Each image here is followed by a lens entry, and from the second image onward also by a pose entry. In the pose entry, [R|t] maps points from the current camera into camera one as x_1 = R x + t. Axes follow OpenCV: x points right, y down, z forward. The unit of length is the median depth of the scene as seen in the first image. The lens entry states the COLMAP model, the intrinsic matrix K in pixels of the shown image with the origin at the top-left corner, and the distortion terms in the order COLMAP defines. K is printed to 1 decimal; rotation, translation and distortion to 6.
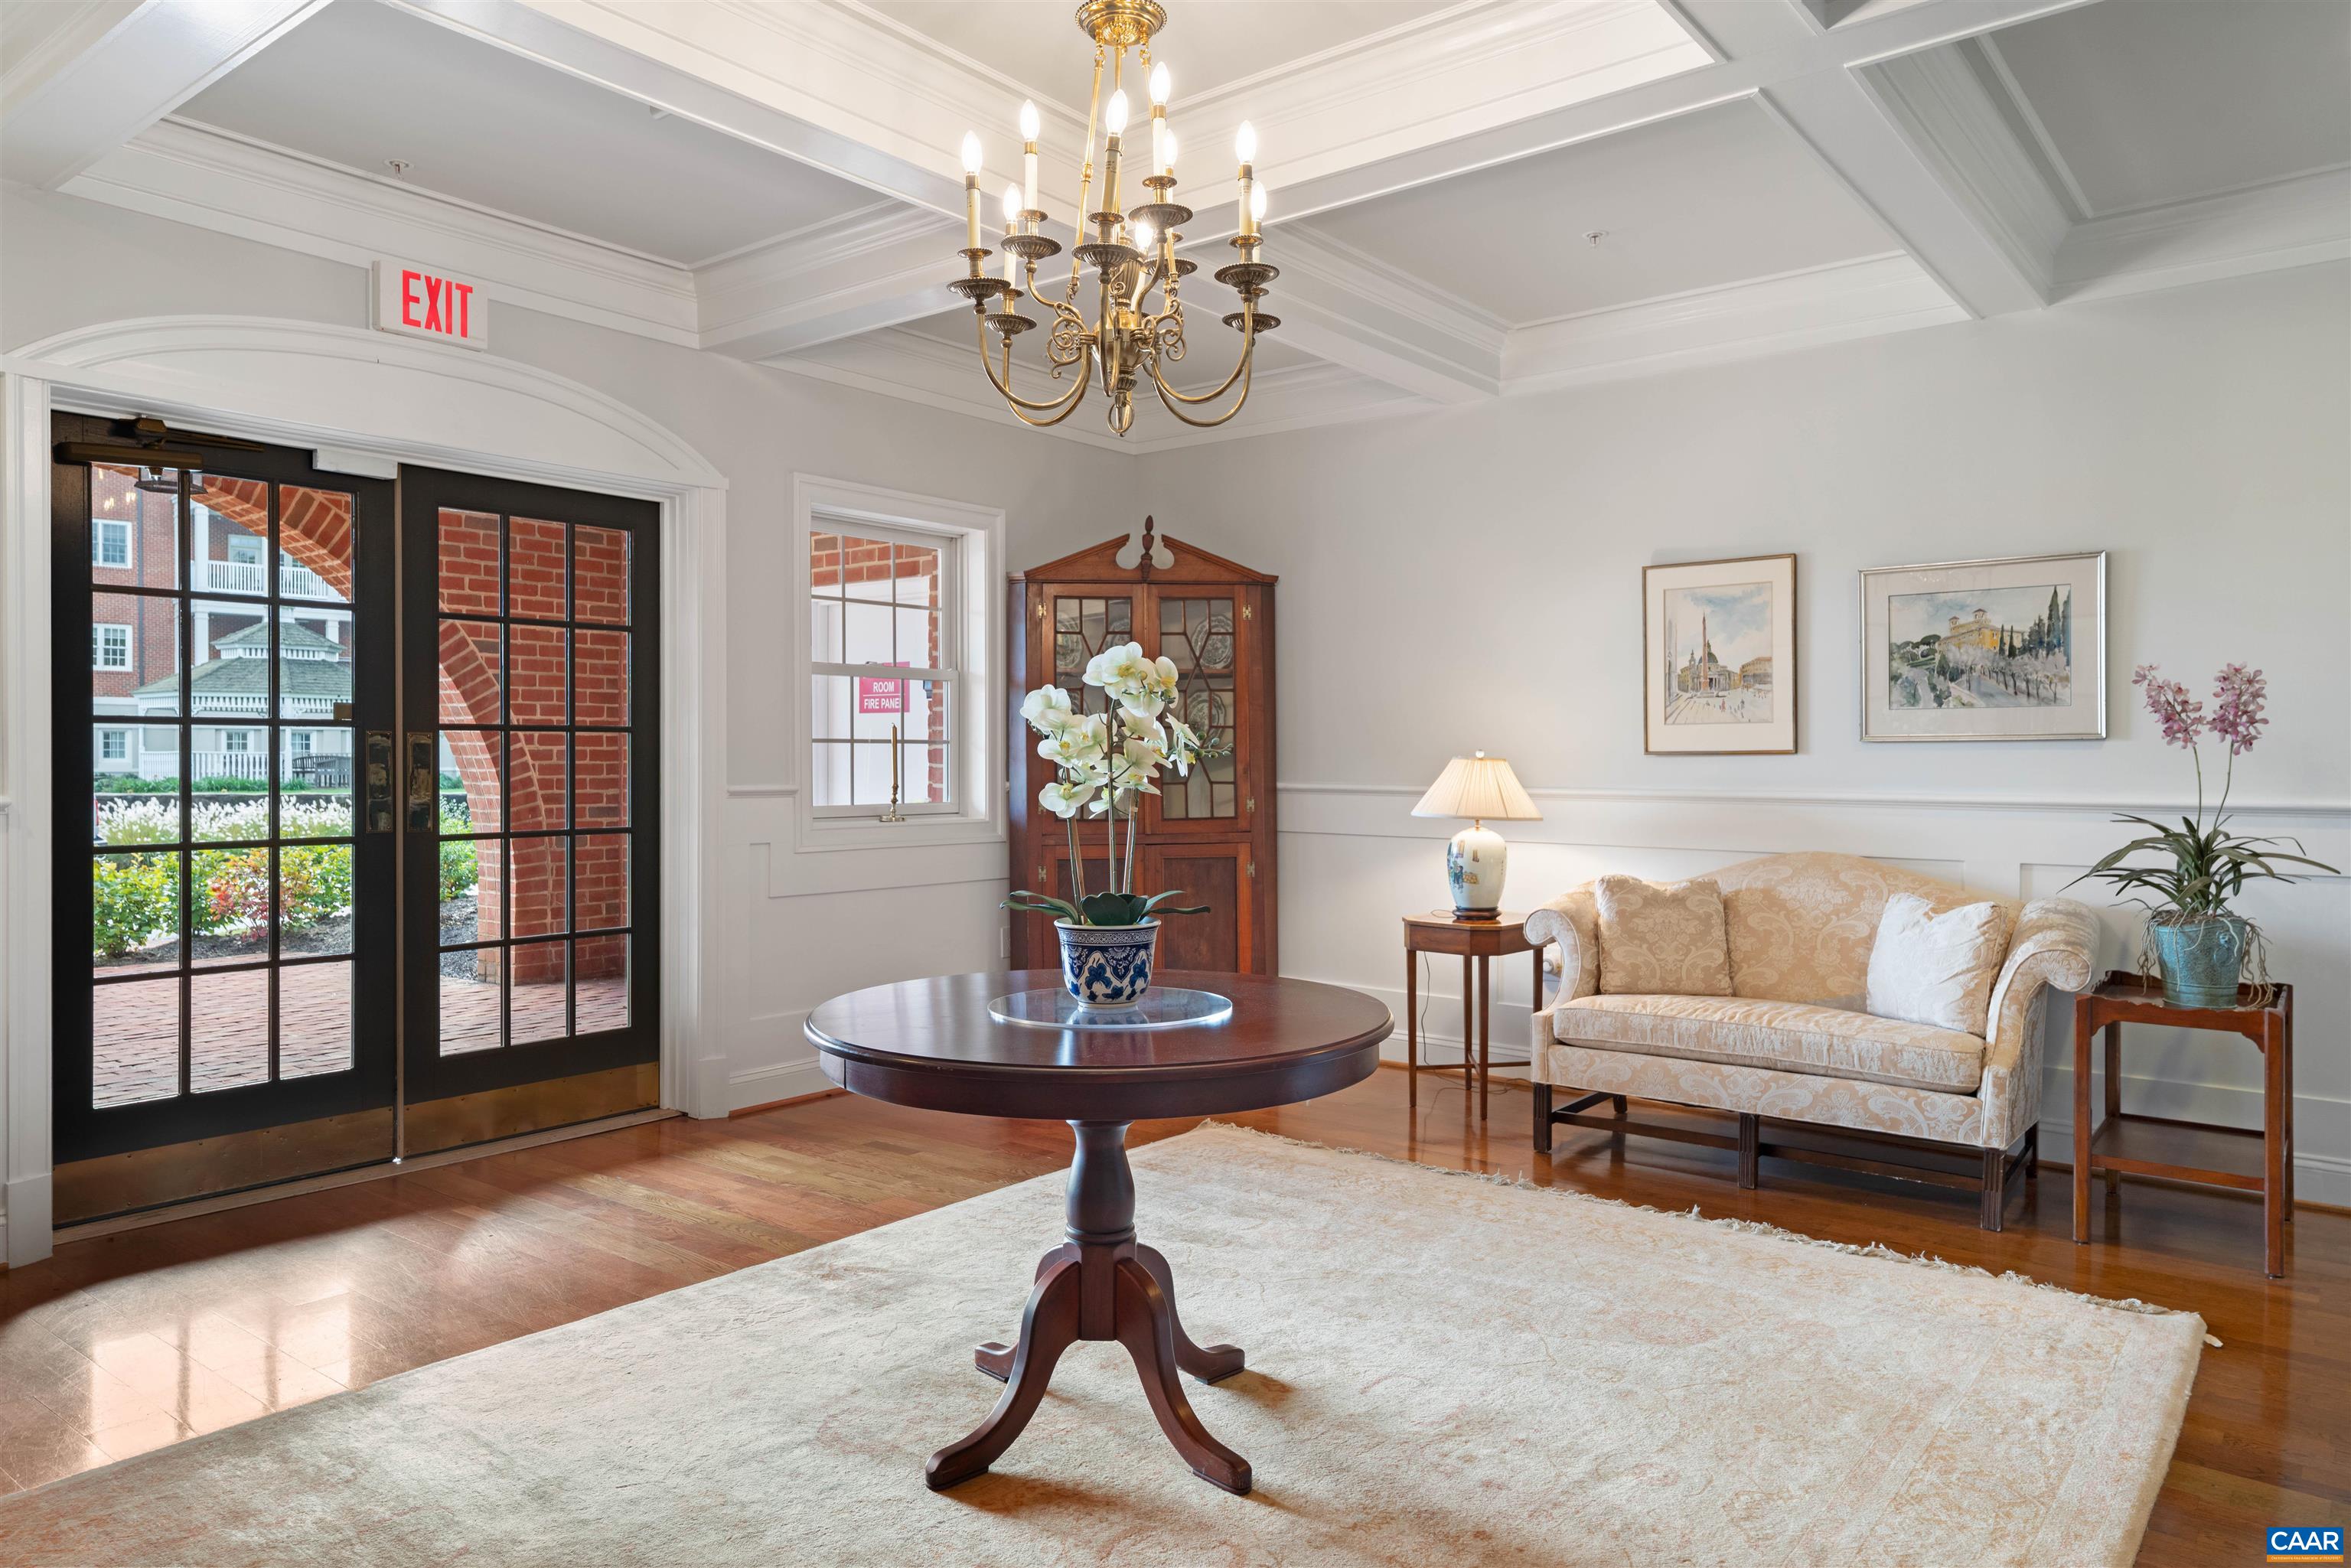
lens RADIAL K [[1511.1, 0, 1175.5], [0, 1511.1, 784.0], [0, 0, 1]] dist [0.022034, -0.001272]
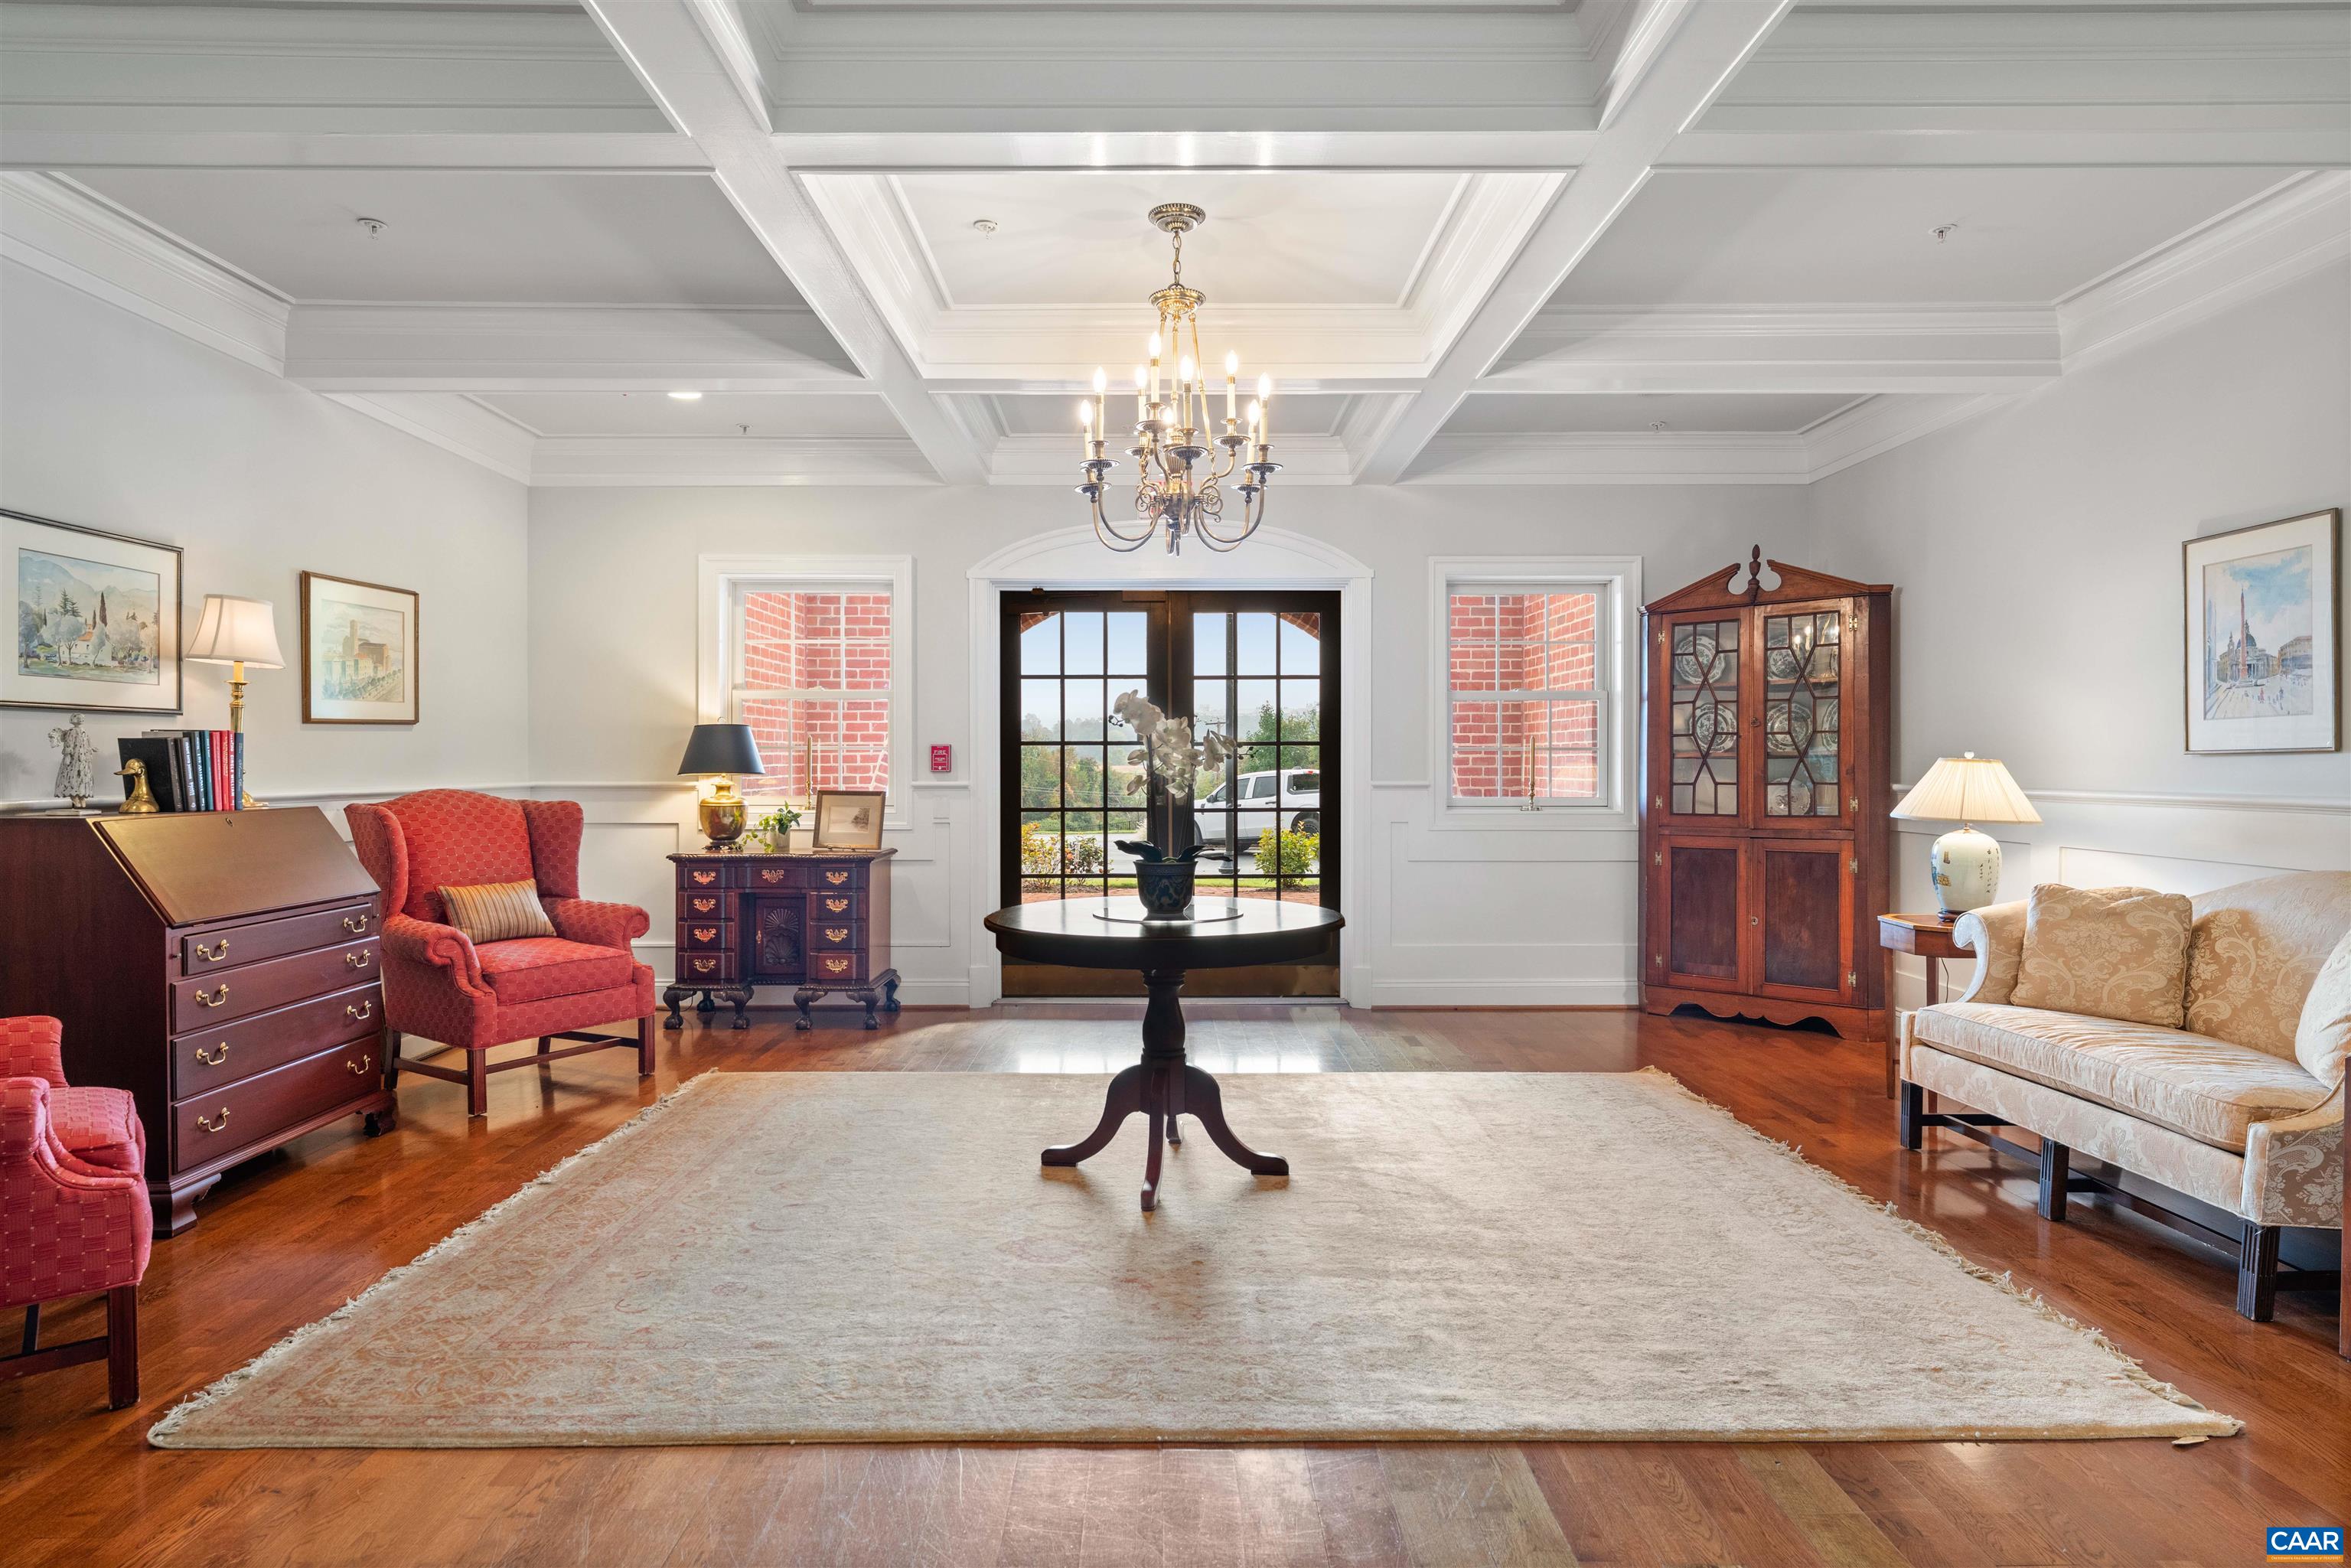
lens RADIAL K [[1307.8, 0, 1175.5], [0, 1307.8, 784.0], [0, 0, 1]] dist [0.000649, 0.001060]
pose [[0.633594, 0.009100, -0.773612, 0.584186], [-0.010699, 0.999938, 0.003000, 0.002223], [0.773592, 0.006376, 0.633652, 0.067030]]
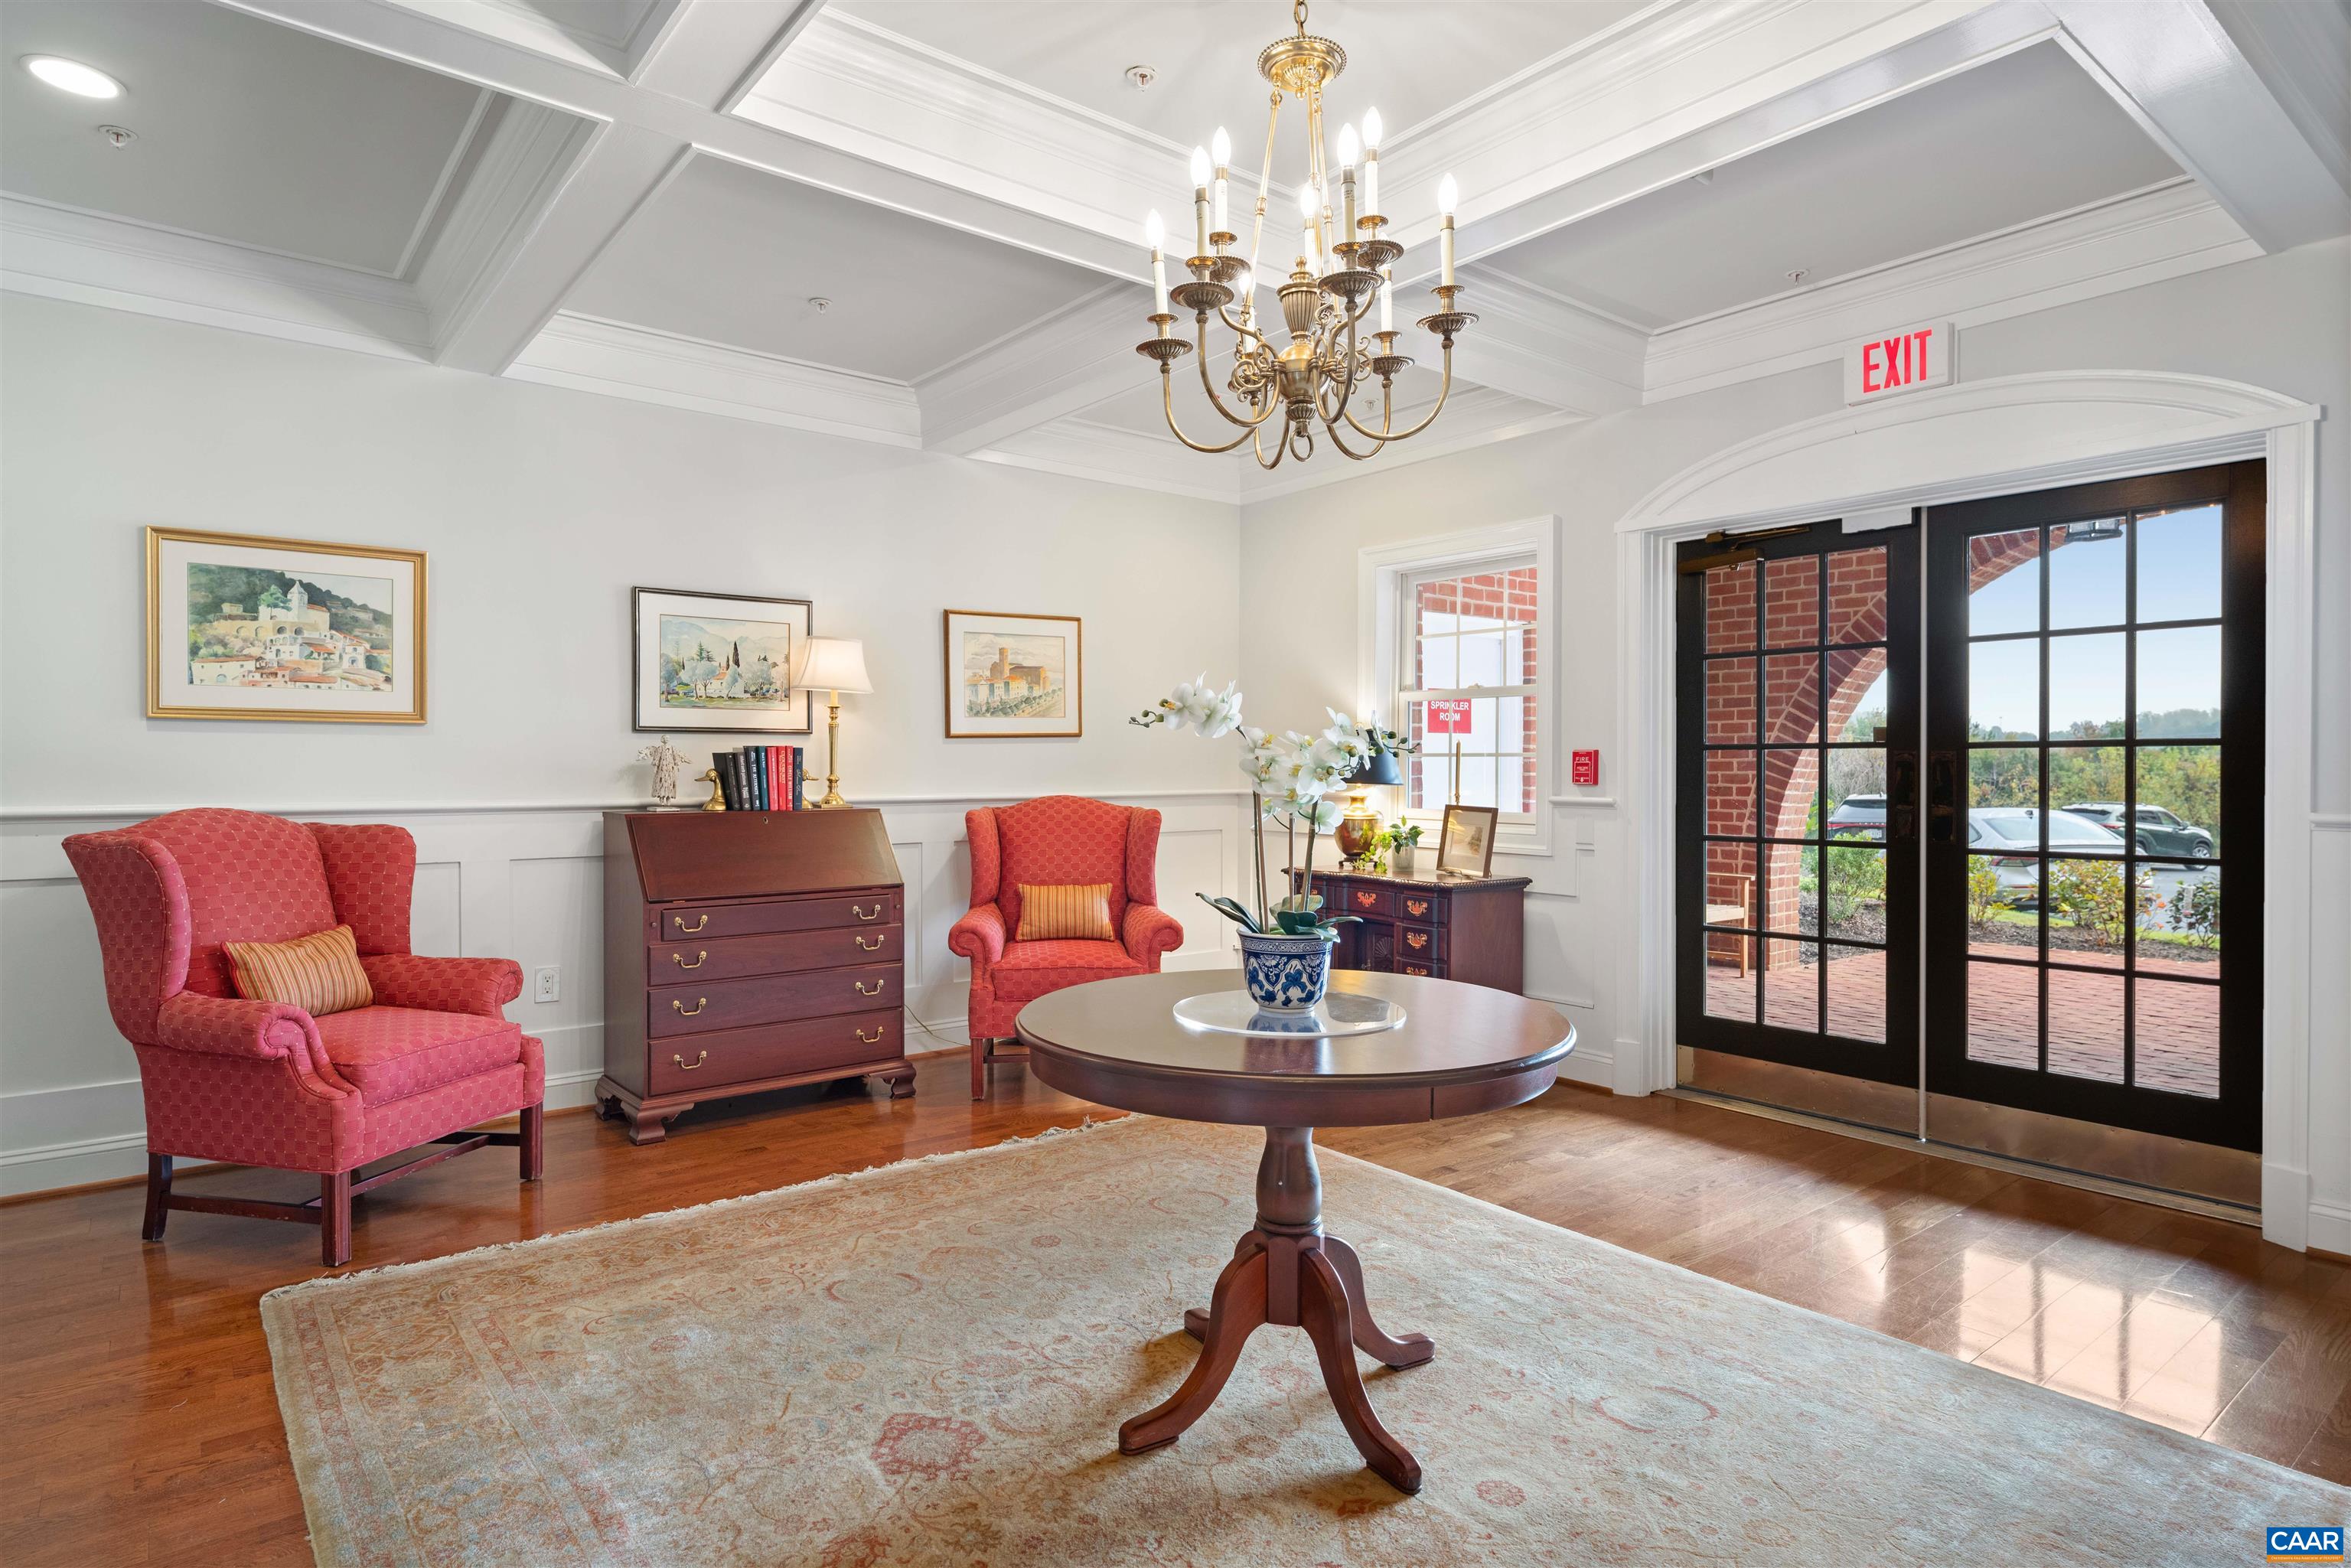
lens RADIAL K [[1276.5, 0, 1175.5], [0, 1276.5, 784.0], [0, 0, 1]] dist [0.000659, -0.000606]
pose [[-0.220686, 0.010683, -0.975286, 0.471888], [-0.018797, 0.999708, 0.015204, -0.013429], [0.975164, 0.021688, -0.220421, 0.625820]]
